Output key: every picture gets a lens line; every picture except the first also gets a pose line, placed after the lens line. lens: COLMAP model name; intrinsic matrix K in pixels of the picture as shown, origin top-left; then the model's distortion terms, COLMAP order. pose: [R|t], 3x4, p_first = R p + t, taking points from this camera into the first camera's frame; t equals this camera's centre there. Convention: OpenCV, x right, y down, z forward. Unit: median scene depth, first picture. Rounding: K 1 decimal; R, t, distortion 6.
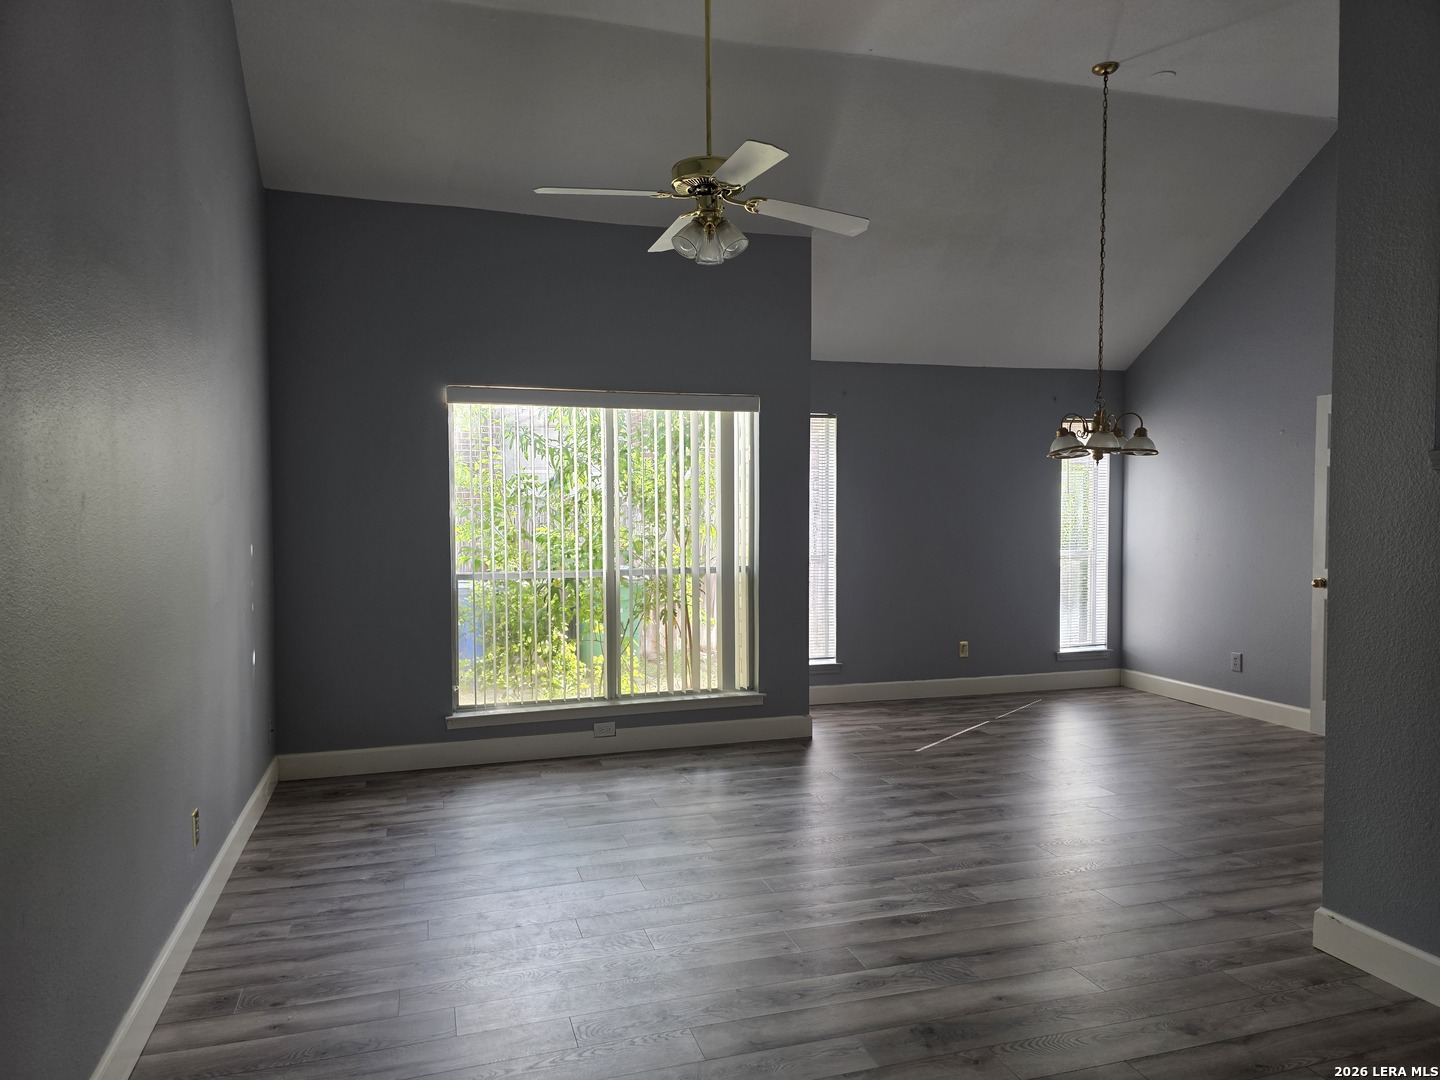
lens RADIAL K [[977.7, 0, 718.3], [0, 977.7, 540.6], [0, 0, 1]] dist [0.018507, -0.005376]
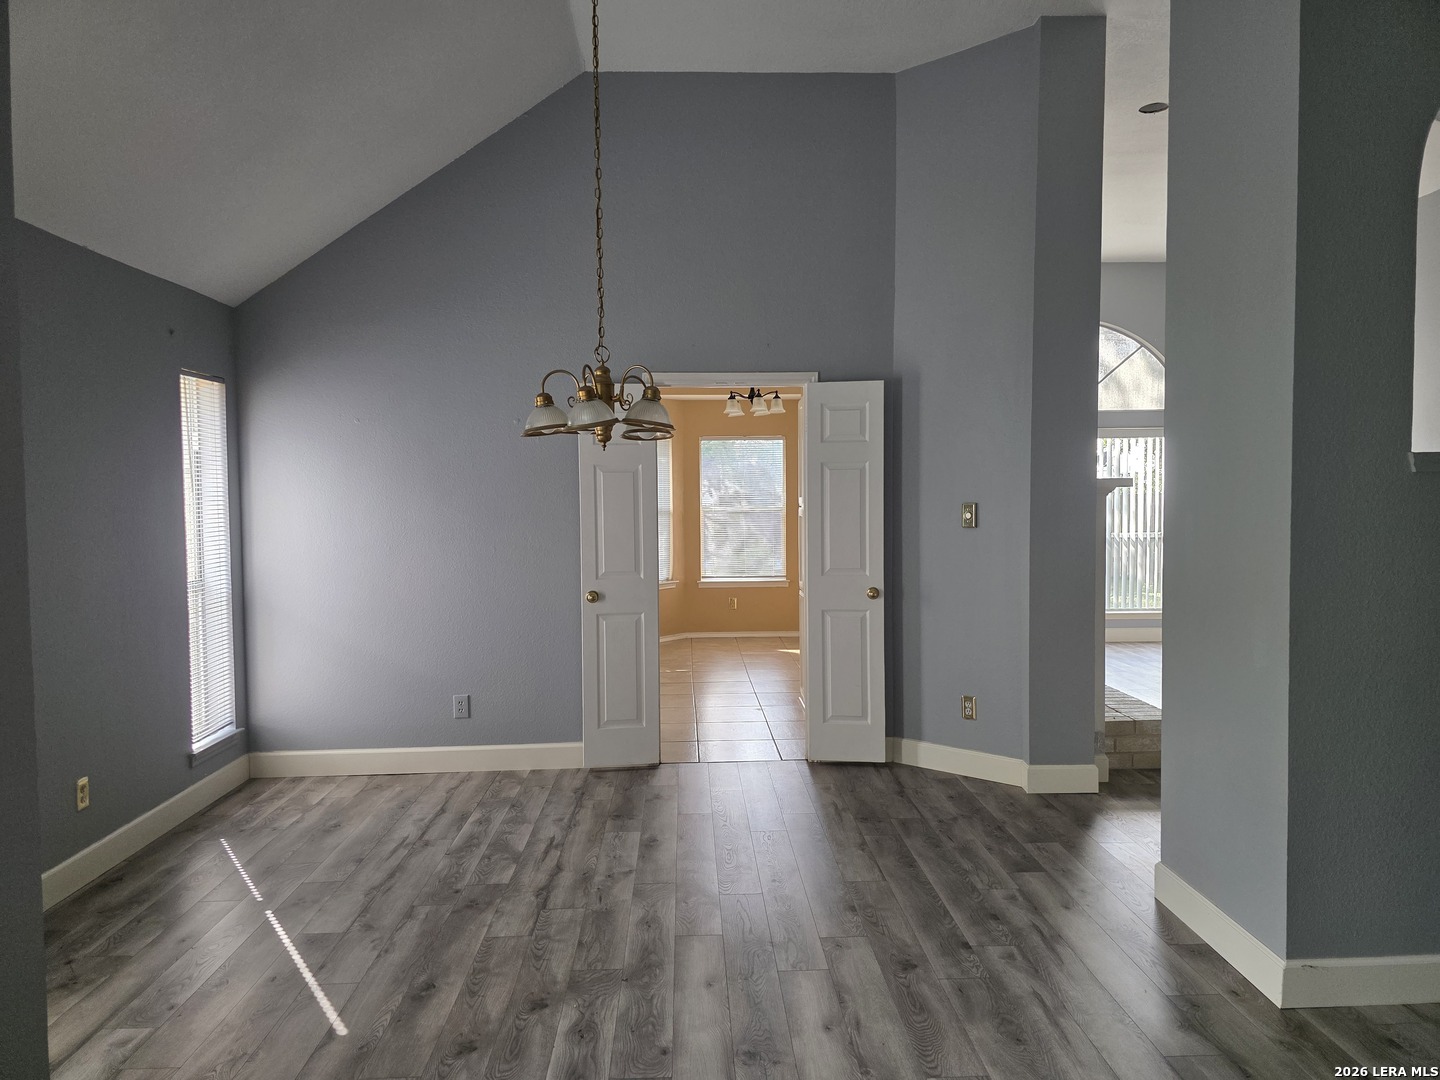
lens RADIAL K [[977.7, 0, 716.9], [0, 977.7, 539.0], [0, 0, 1]] dist [0.018507, -0.005376]
pose [[0.266824, -0.041407, 0.962855, -0.152222], [0.047049, 0.998445, 0.029899, -0.022133], [-0.962596, 0.037324, 0.268357, 0.538138]]
